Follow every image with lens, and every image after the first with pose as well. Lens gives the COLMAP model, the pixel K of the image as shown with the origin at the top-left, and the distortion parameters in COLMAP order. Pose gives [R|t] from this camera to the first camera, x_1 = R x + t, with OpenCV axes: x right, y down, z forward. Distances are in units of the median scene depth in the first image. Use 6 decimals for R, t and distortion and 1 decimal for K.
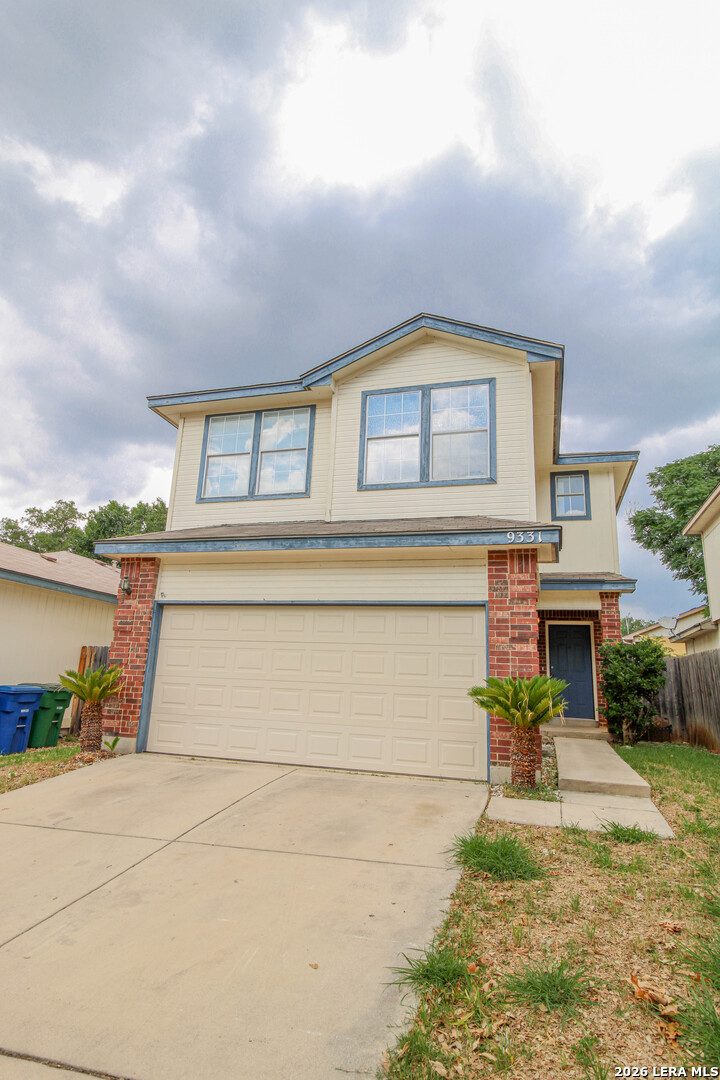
lens RADIAL K [[619.4, 0, 350.1], [0, 619.4, 531.7], [0, 0, 1]] dist [-0.000416, 0.000639]
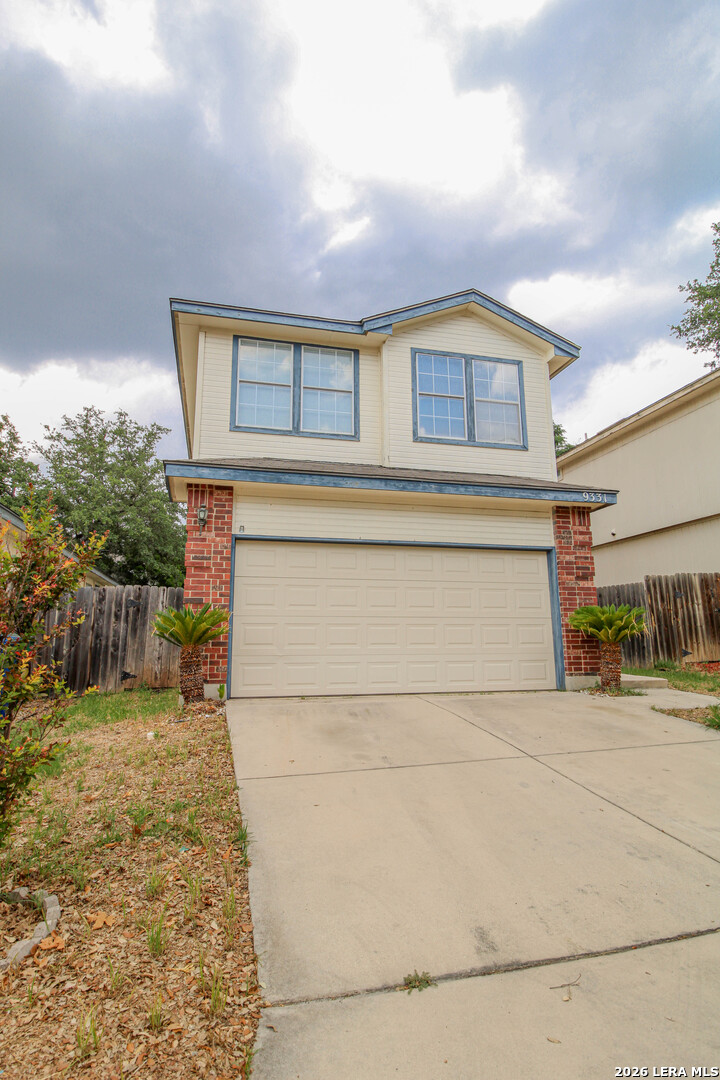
lens RADIAL K [[574.5, 0, 362.8], [0, 574.5, 529.1], [0, 0, 1]] dist [0.005621, -0.000046]
pose [[0.856279, 0.051898, 0.513899, -0.536371], [-0.087207, 0.995182, 0.044806, 0.045653], [-0.509098, -0.083182, 0.856680, 0.169954]]
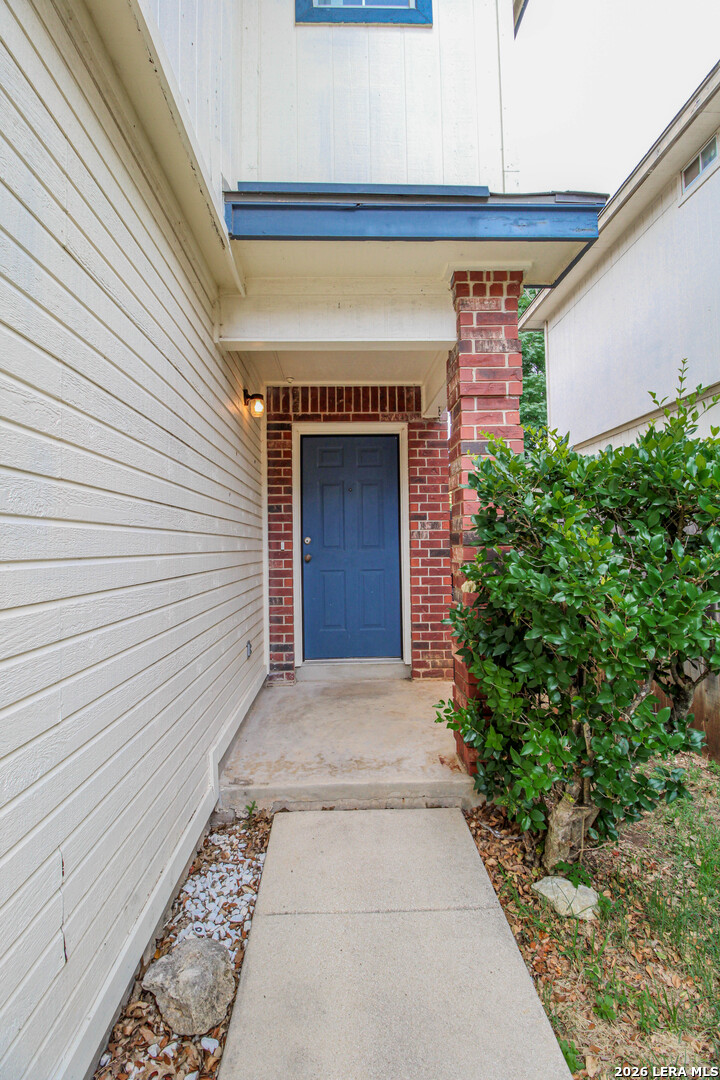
lens RADIAL K [[501.7, 0, 351.8], [0, 501.7, 536.4], [0, 0, 1]] dist [-0.003458, -0.012264]
pose [[0.947496, -0.051255, 0.315633, 0.345319], [-0.024741, 0.972361, 0.232169, 0.193273], [-0.318809, -0.227788, 0.920040, 0.951926]]
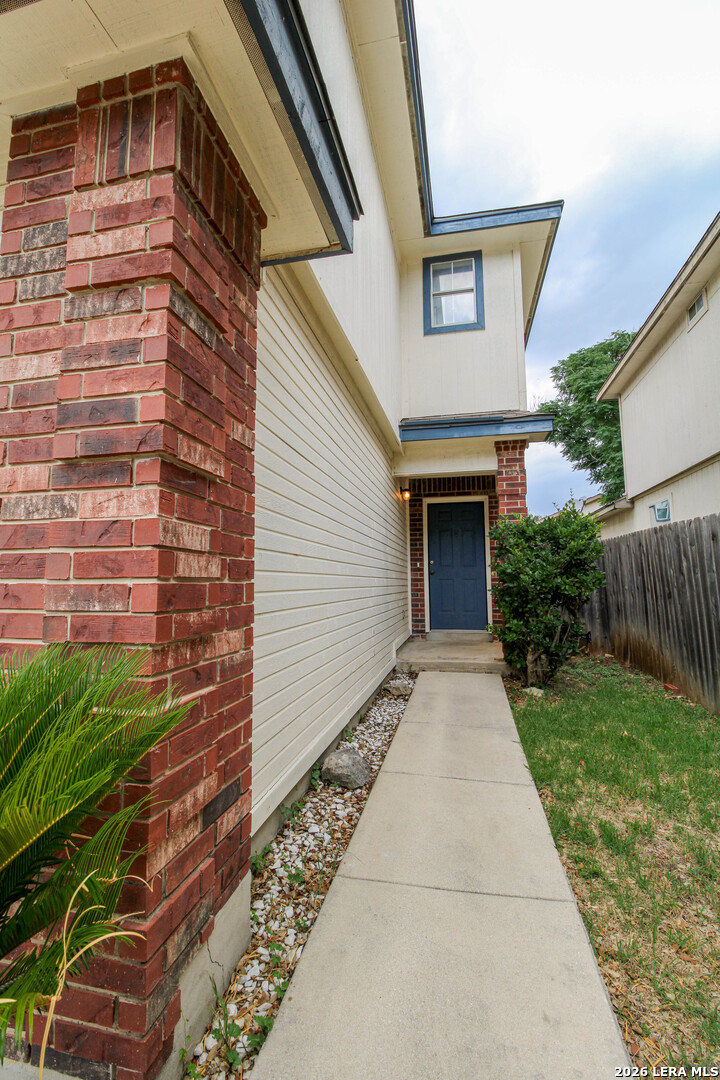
lens RADIAL K [[501.7, 0, 351.3], [0, 501.7, 534.1], [0, 0, 1]] dist [-0.003458, -0.012264]
pose [[0.995872, -0.044071, 0.079353, 0.259691], [0.031142, 0.987050, 0.157360, 0.127724], [-0.085261, -0.154239, 0.984348, 0.607061]]
